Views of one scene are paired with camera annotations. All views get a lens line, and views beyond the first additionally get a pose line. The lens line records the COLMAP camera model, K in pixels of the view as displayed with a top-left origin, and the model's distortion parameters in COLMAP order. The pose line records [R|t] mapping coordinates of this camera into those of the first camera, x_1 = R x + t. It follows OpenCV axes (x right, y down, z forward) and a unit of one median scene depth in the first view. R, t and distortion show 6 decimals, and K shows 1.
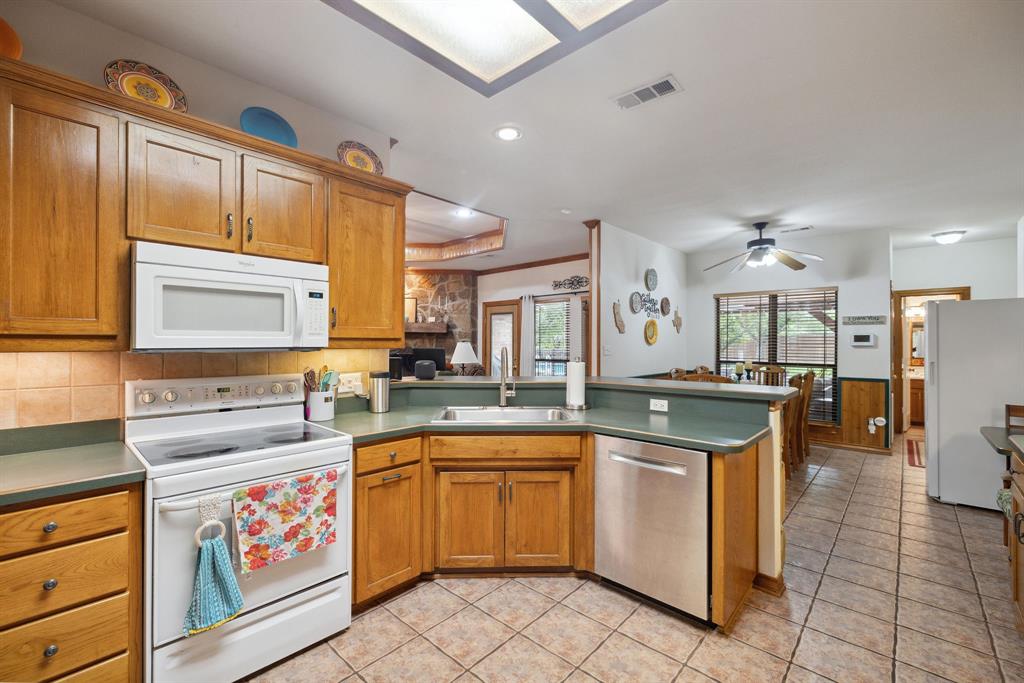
lens RADIAL K [[433.6, 0, 507.7], [0, 433.6, 343.4], [0, 0, 1]] dist [-0.004800, -0.000804]
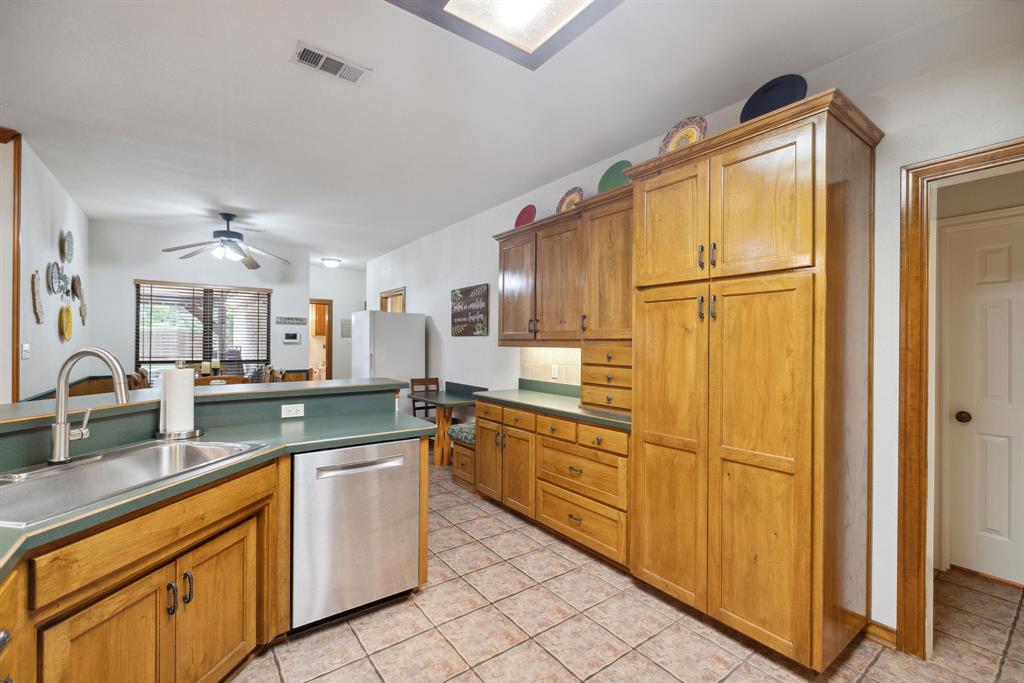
lens RADIAL K [[433.6, 0, 506.6], [0, 433.6, 342.5], [0, 0, 1]] dist [-0.004800, -0.000804]
pose [[0.186835, -0.001597, 0.982390, -0.432820], [-0.005139, 0.999983, 0.002603, -0.001363], [-0.982378, -0.005534, 0.186824, 0.398656]]
